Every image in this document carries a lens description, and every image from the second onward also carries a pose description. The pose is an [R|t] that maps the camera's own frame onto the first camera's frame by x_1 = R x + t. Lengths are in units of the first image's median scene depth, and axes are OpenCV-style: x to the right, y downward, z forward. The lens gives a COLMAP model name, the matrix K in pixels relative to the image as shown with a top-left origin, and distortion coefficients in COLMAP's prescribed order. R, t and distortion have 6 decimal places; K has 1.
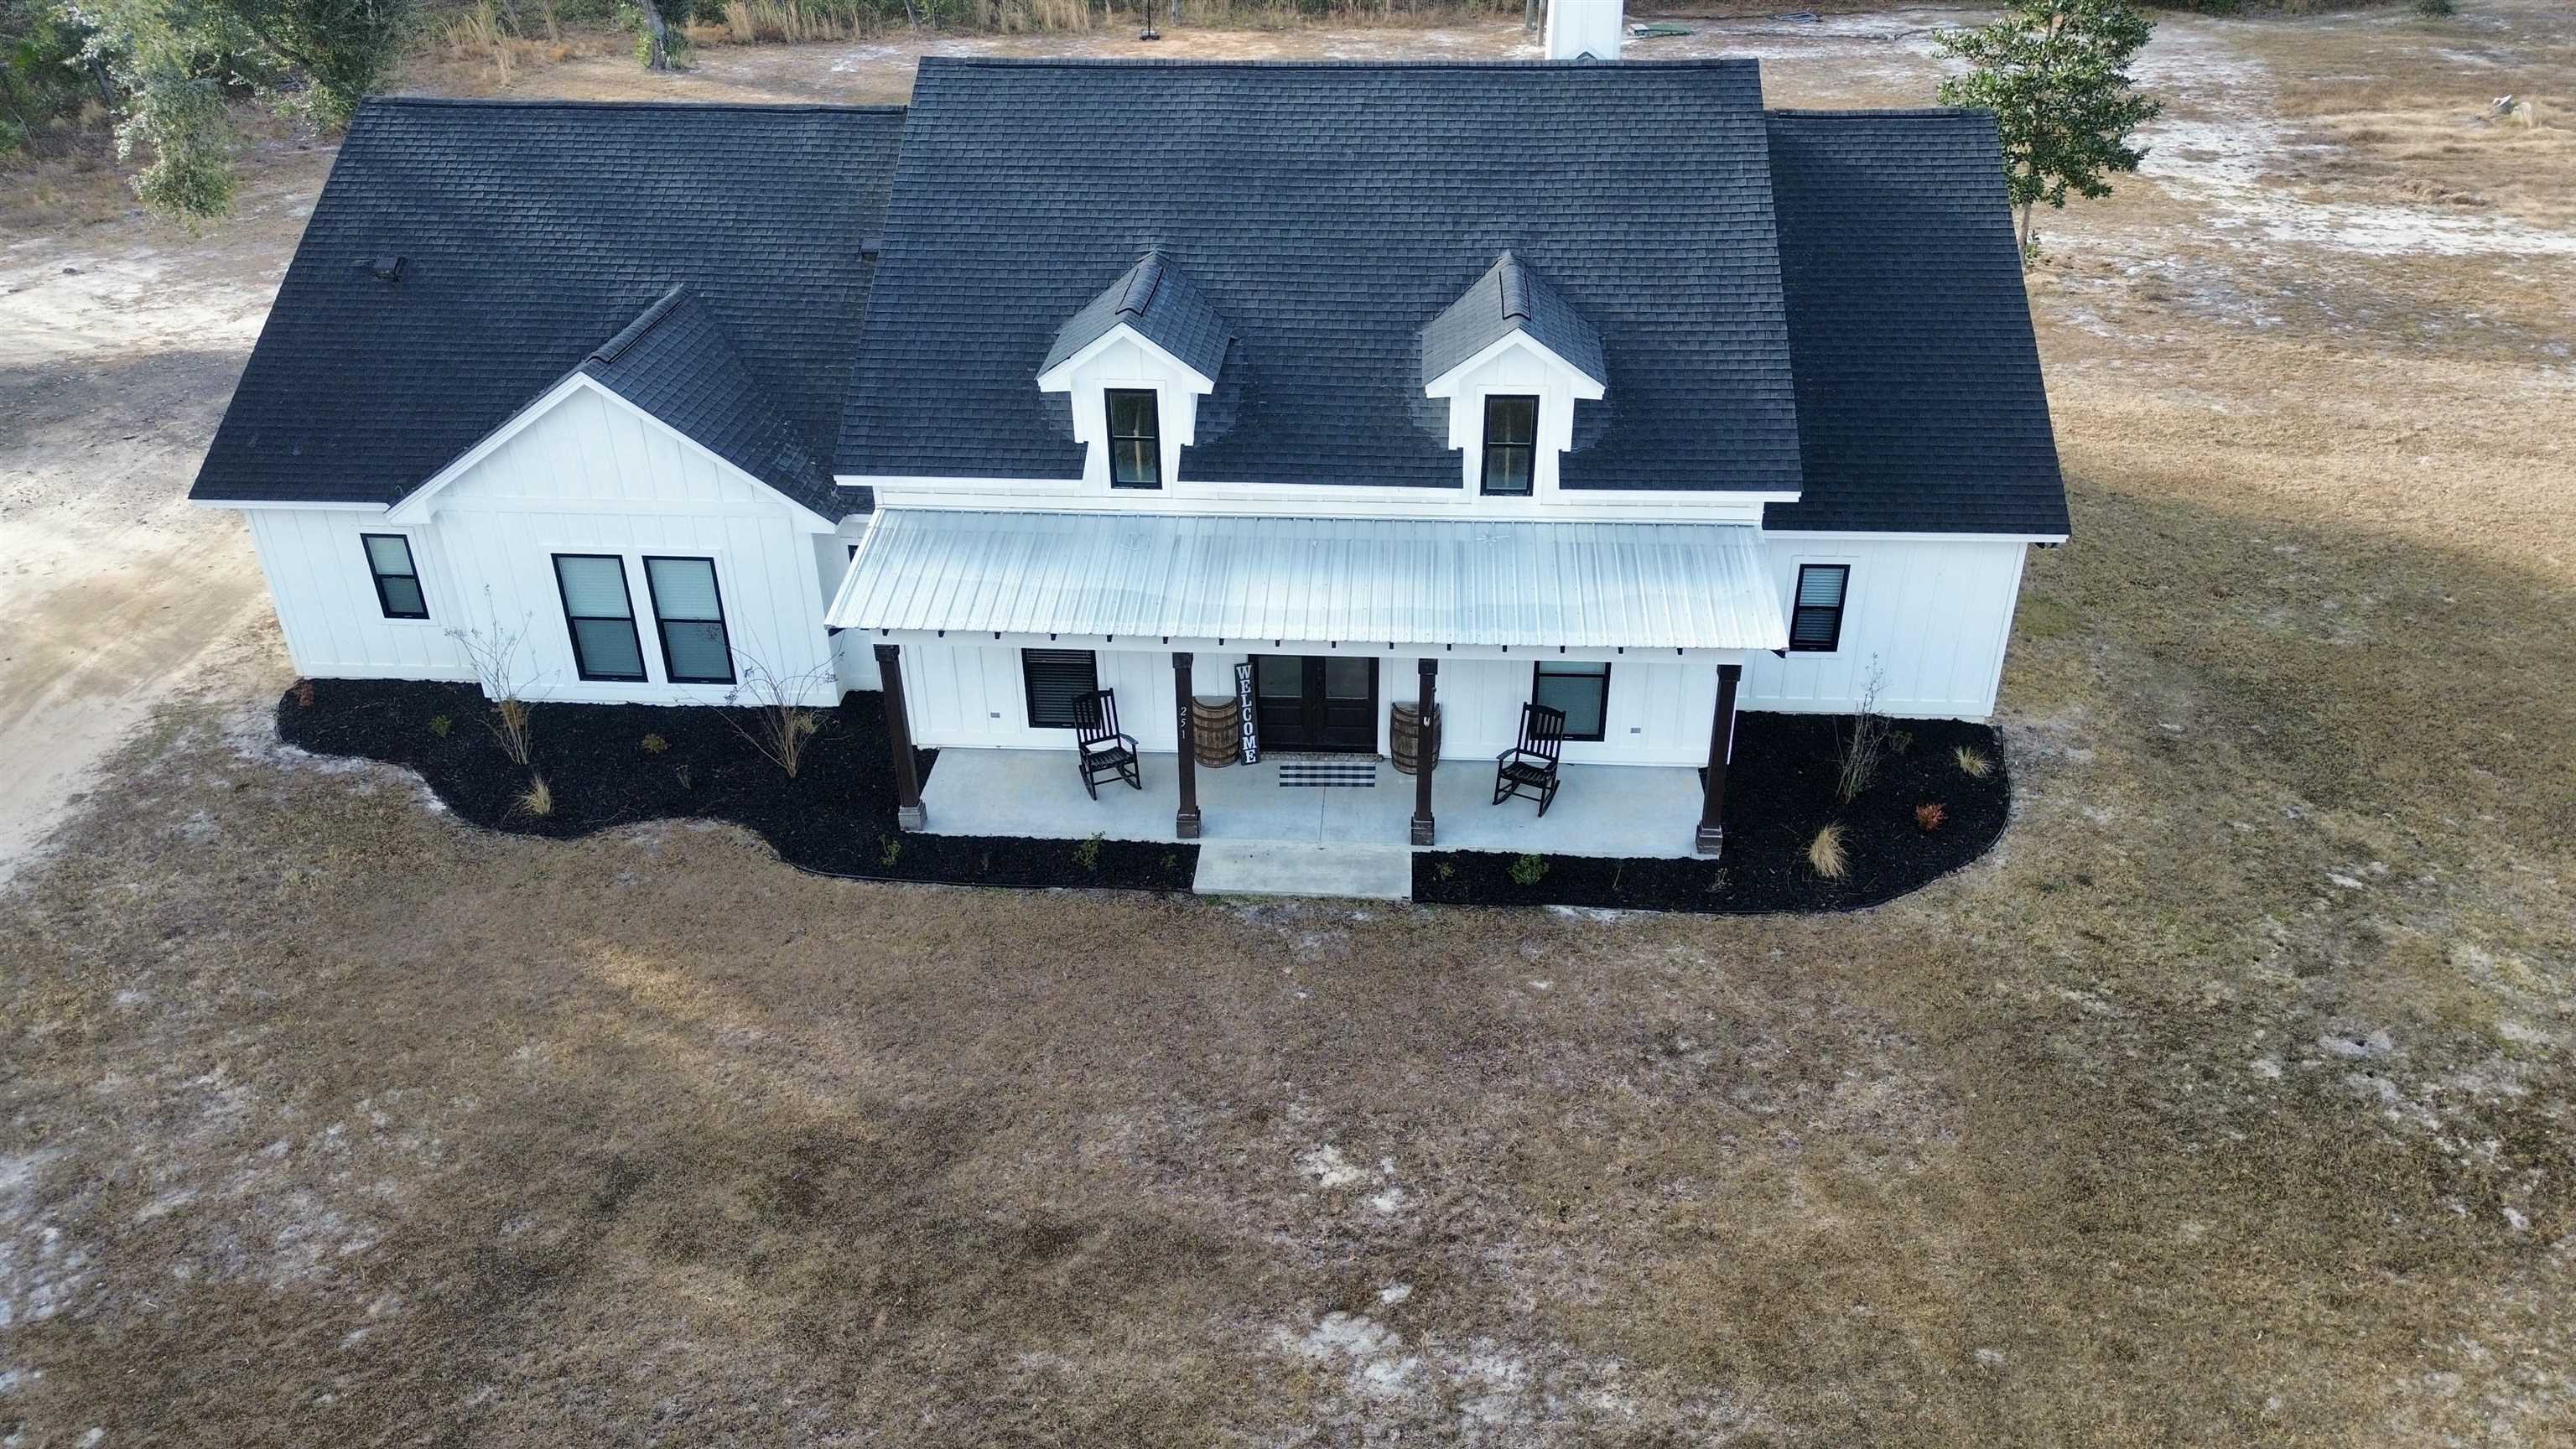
lens RADIAL K [[1832.2, 0, 1288.0], [0, 1832.2, 724.5], [0, 0, 1]] dist [0.069178, -0.056616]
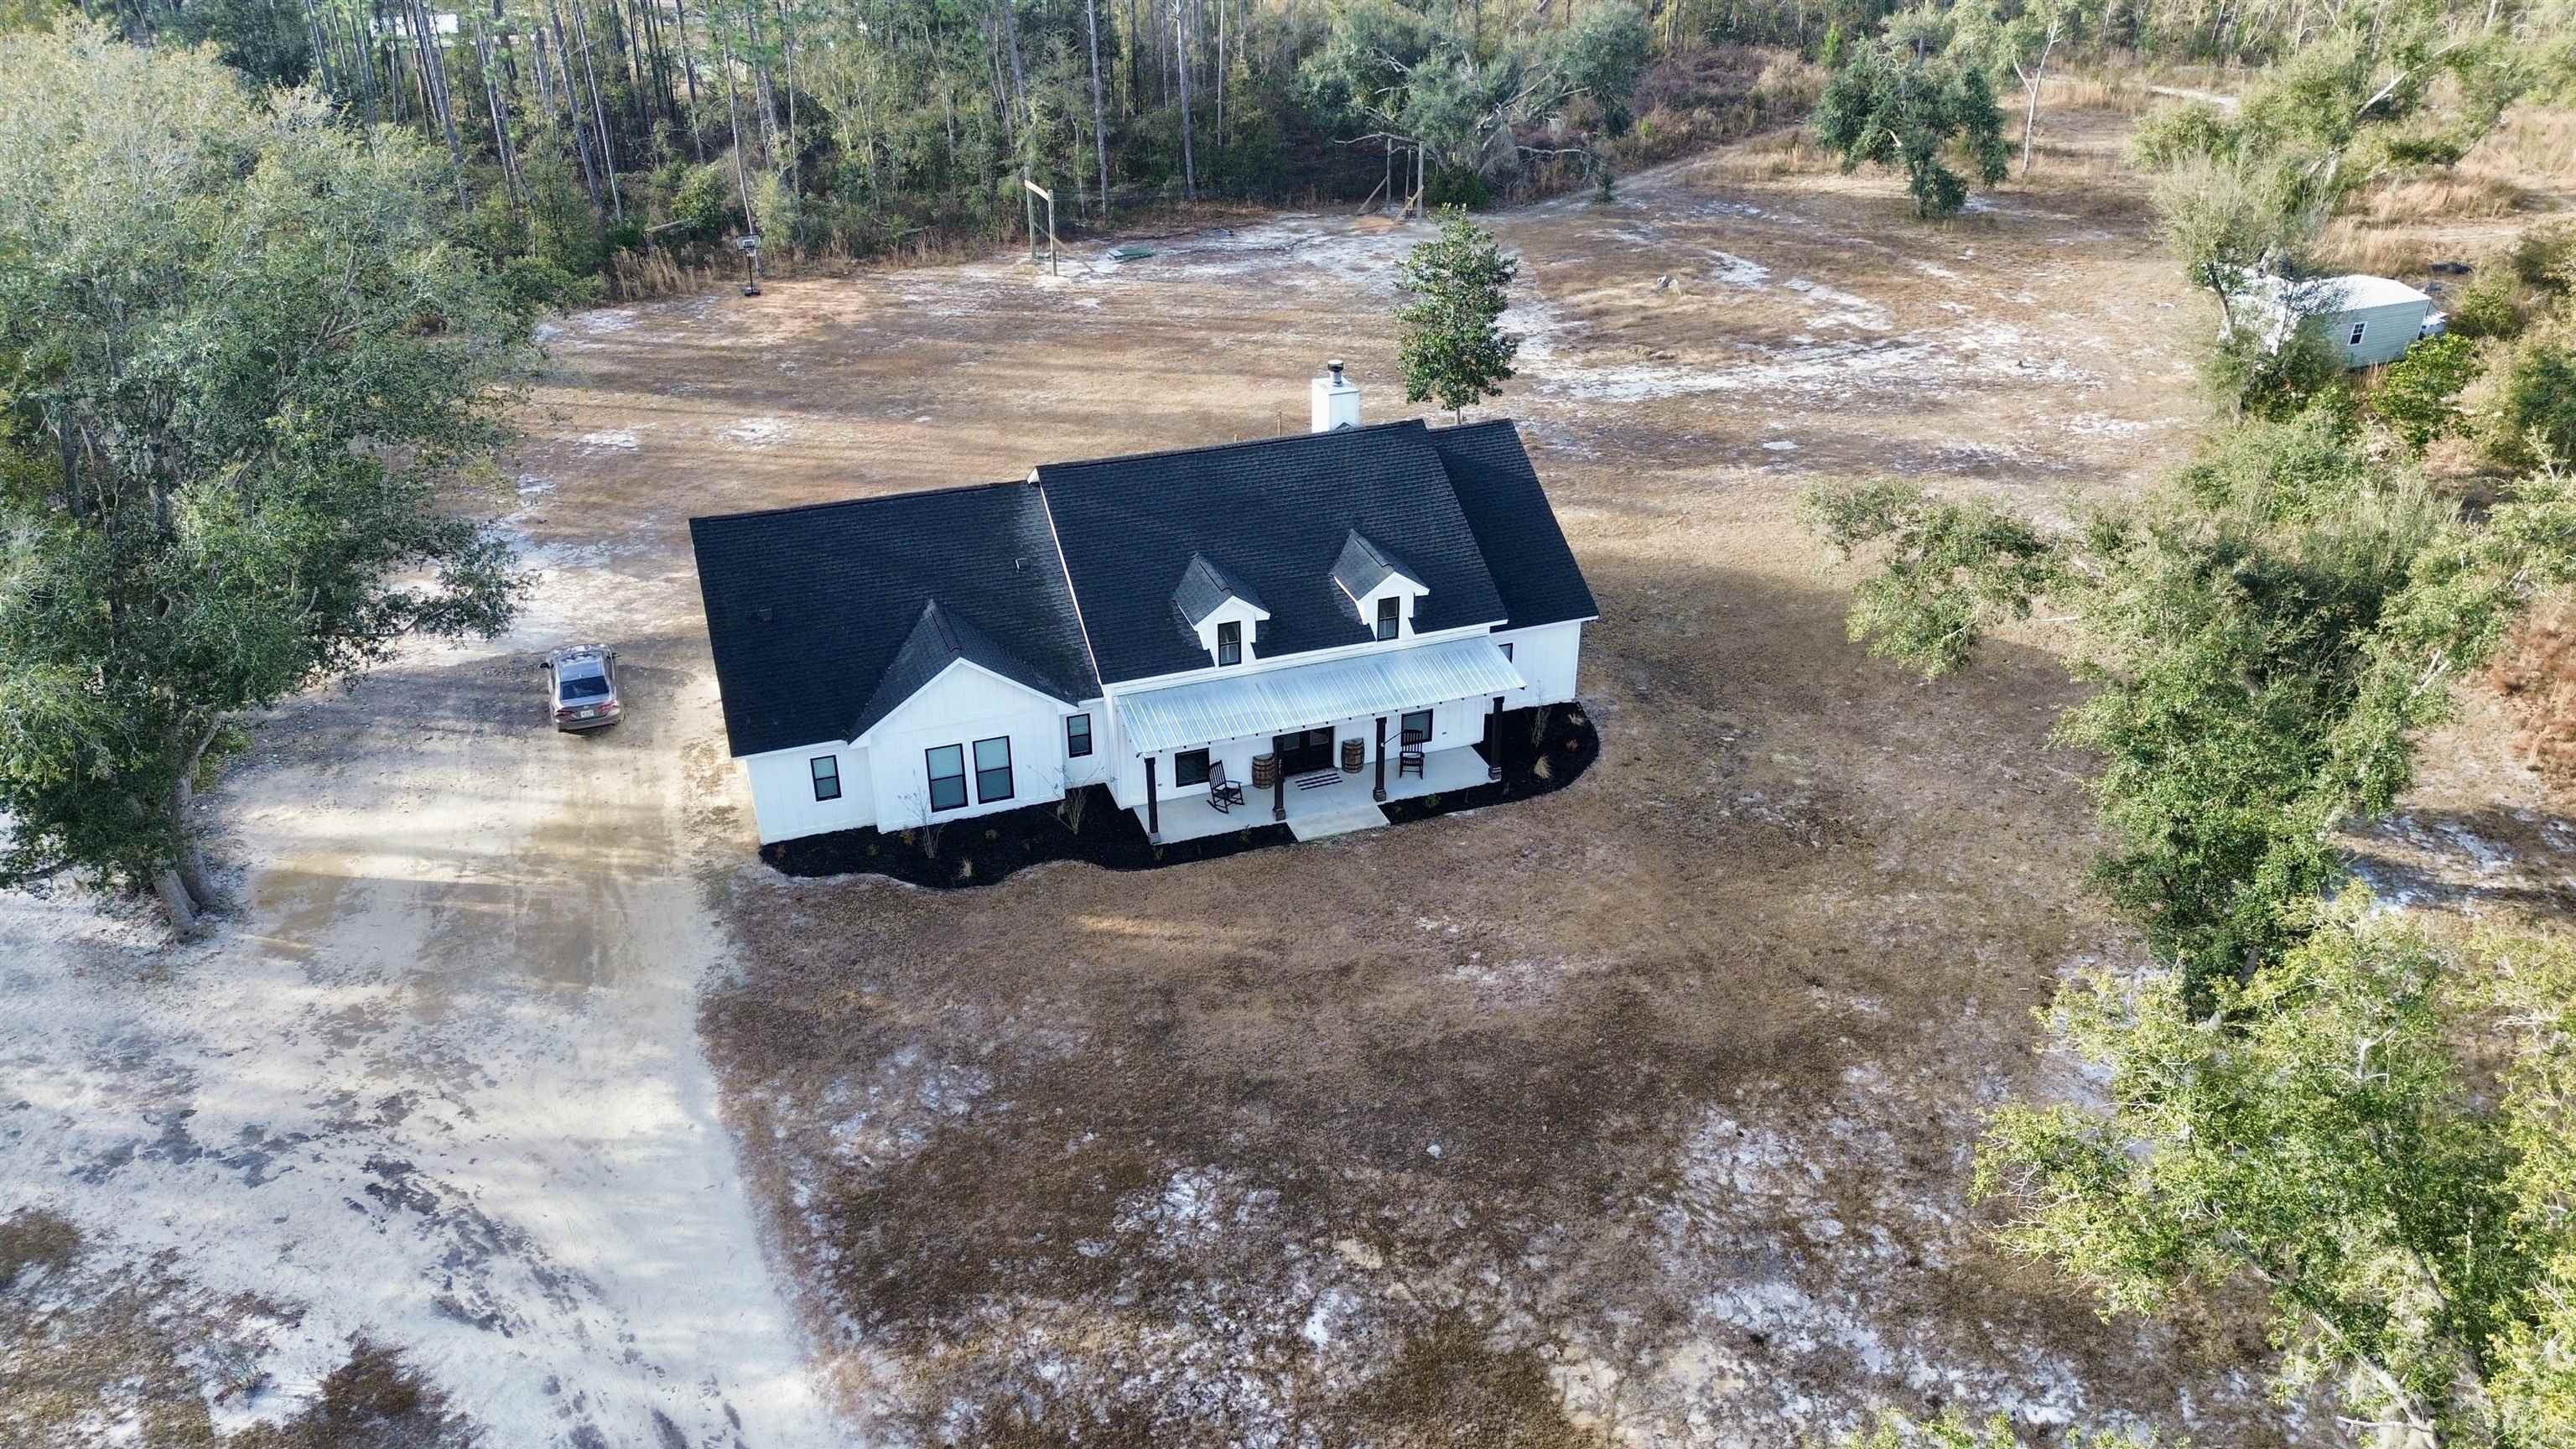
lens RADIAL K [[1821.1, 0, 1288.0], [0, 1821.1, 724.5], [0, 0, 1]] dist [0.097471, -0.100730]
pose [[0.918816, -0.185804, 0.348217, -0.754973], [0.193866, 0.980956, 0.011882, -0.070840], [-0.343793, 0.056590, 0.937339, -0.997667]]
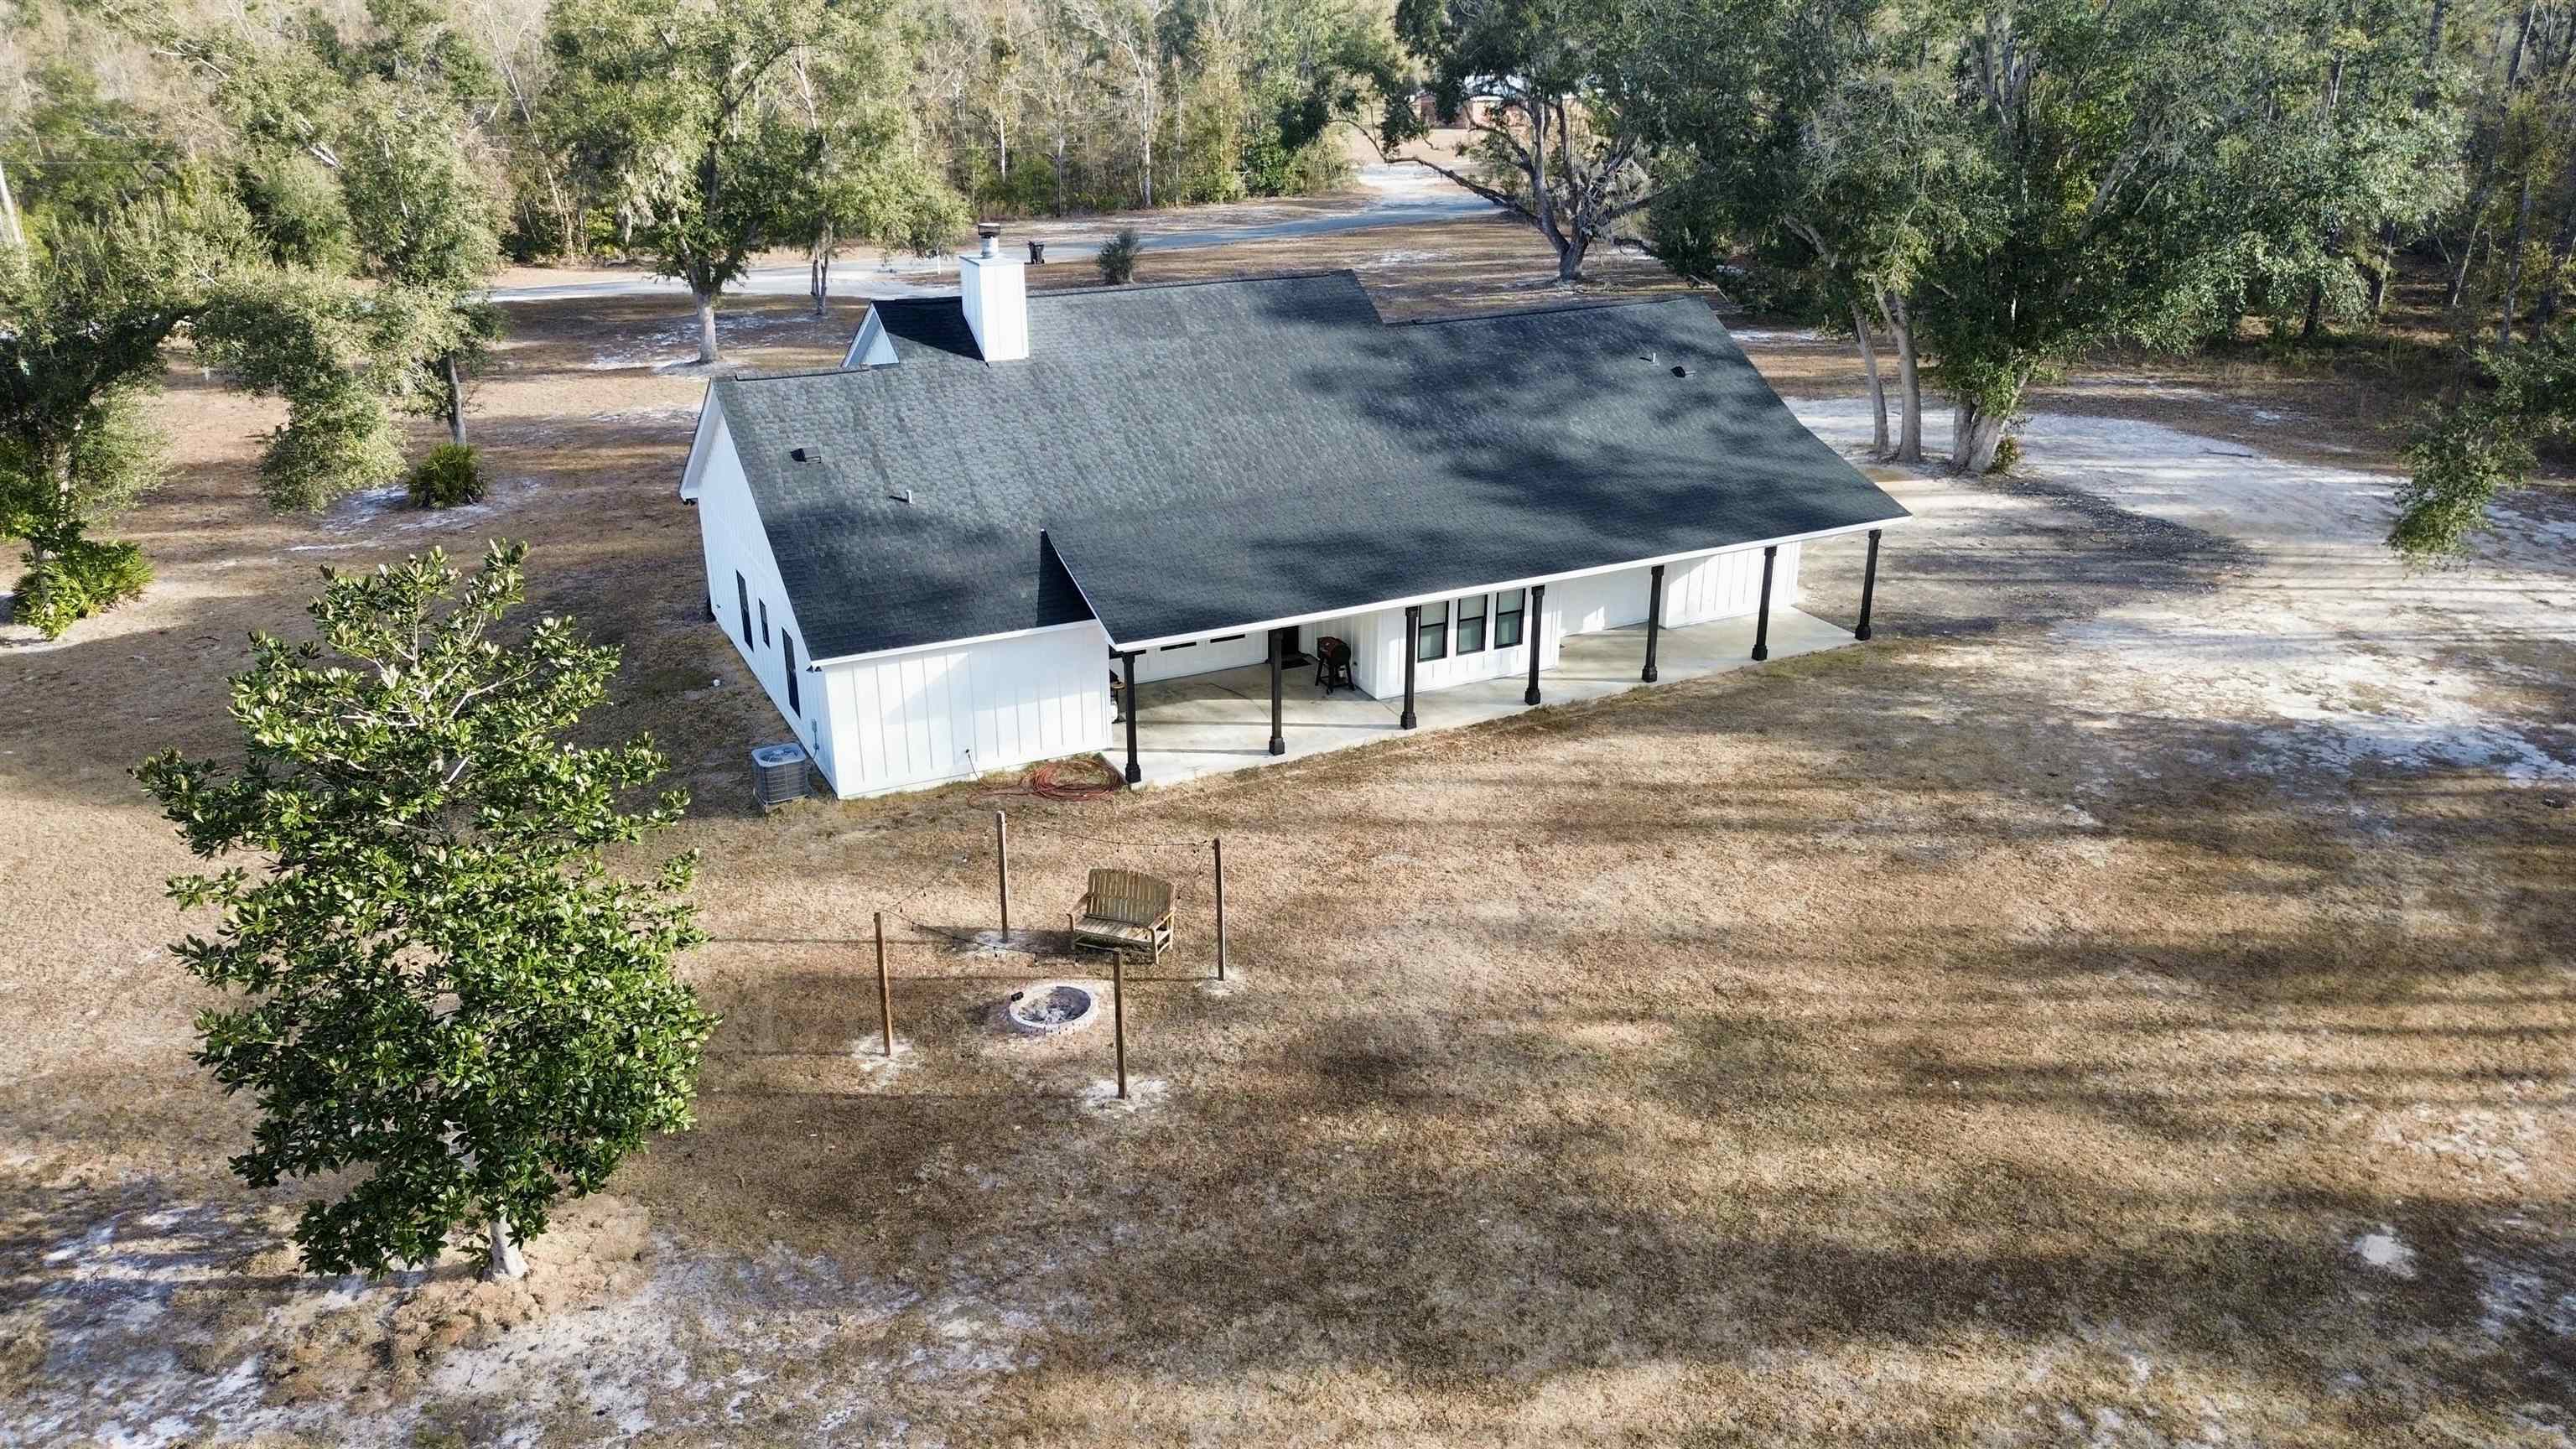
lens RADIAL K [[1832.2, 0, 1288.0], [0, 1832.2, 724.5], [0, 0, 1]] dist [0.069178, -0.056616]
pose [[-0.863338, 0.181870, -0.470713, 0.834632], [-0.259235, 0.640457, 0.722919, -1.464659], [0.432949, 0.746149, -0.505784, 2.418102]]
